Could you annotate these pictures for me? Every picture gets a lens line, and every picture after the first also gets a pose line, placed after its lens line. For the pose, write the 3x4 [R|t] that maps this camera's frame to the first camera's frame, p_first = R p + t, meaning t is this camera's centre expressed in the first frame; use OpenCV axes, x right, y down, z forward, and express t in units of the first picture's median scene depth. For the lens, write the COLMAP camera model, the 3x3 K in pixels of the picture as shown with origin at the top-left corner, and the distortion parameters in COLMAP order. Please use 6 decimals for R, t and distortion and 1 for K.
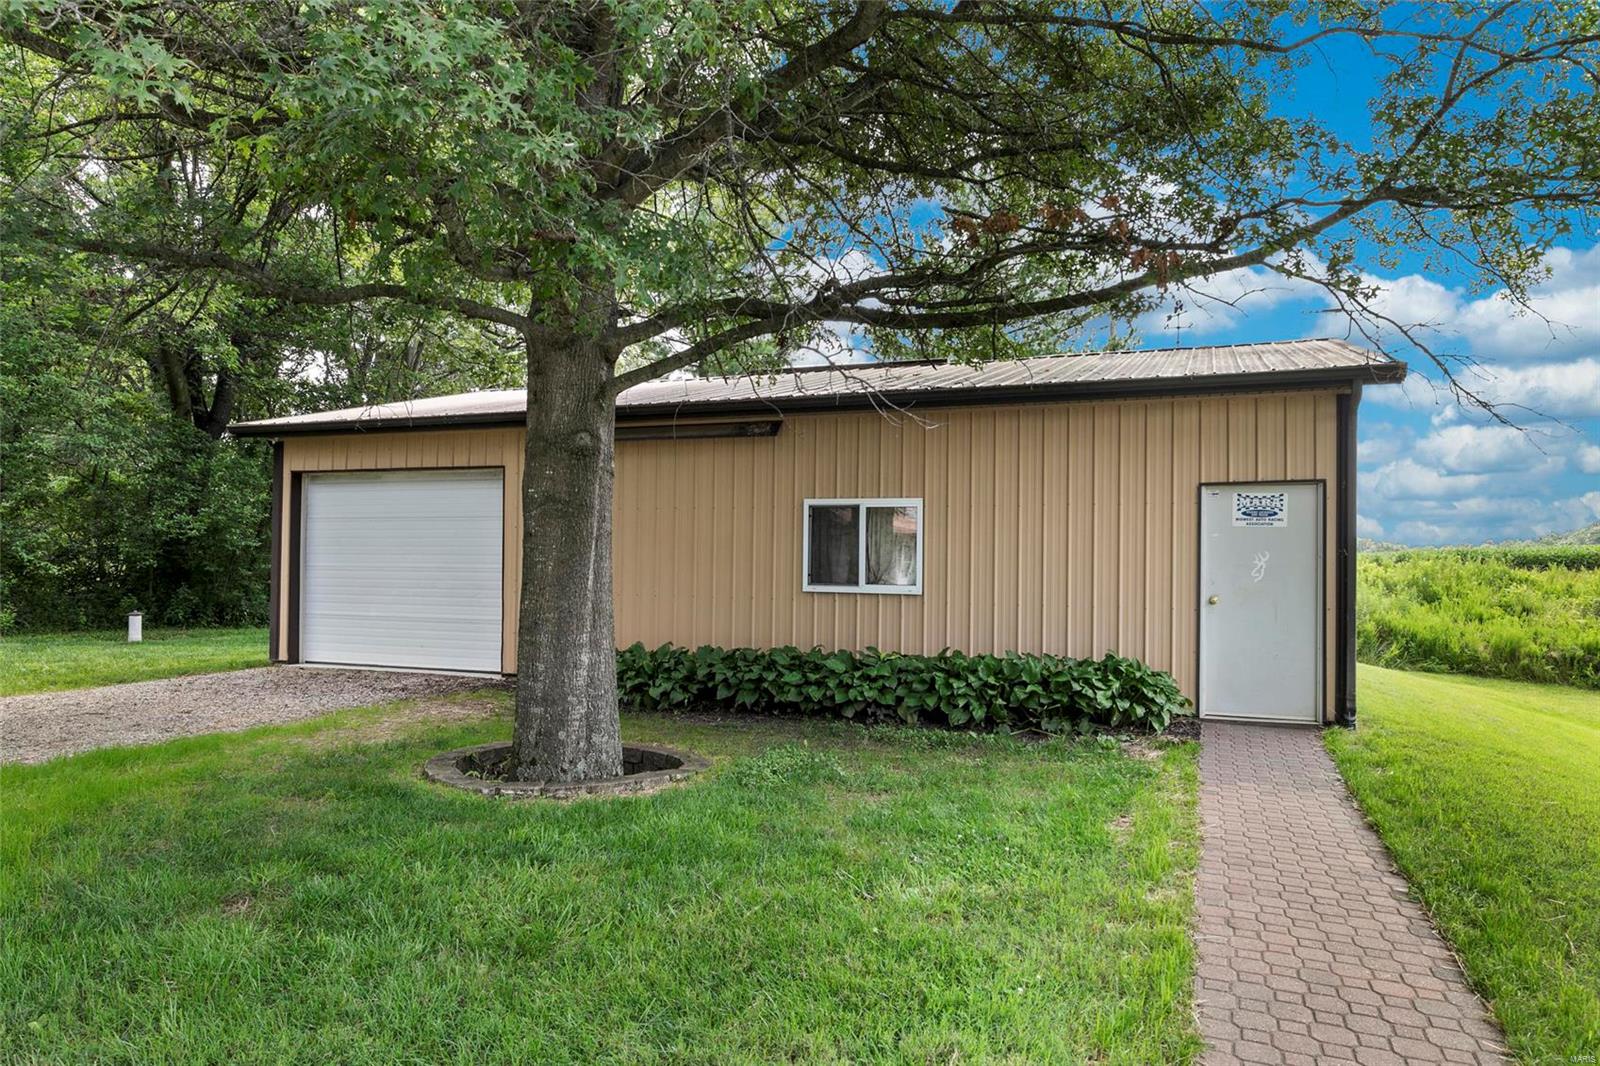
lens RADIAL K [[1072.9, 0, 803.9], [0, 1072.9, 535.1], [0, 0, 1]] dist [0.005556, 0.000593]
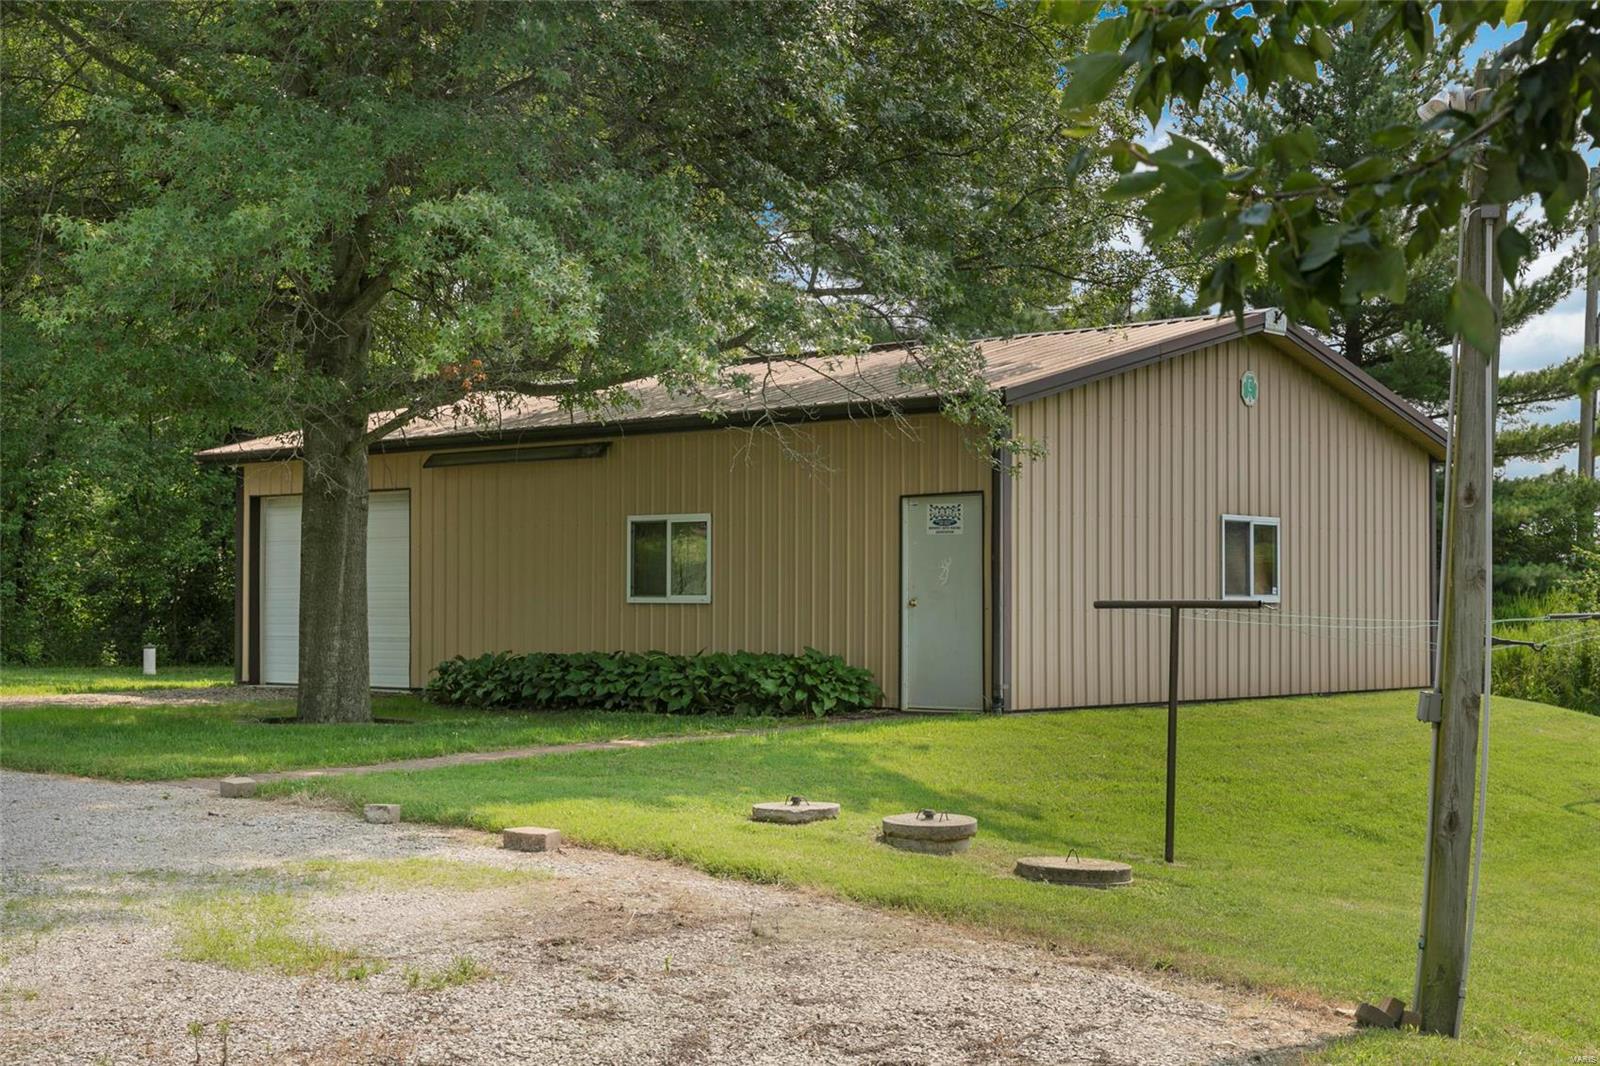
lens RADIAL K [[2310.9, 0, 799.3], [0, 2310.9, 535.0], [0, 0, 1]] dist [0.004592, 0.000000]
pose [[0.939105, -0.021765, -0.342940, 1.030998], [0.019997, 0.999762, -0.008692, 0.009517], [0.343048, 0.001305, 0.939317, -1.189521]]
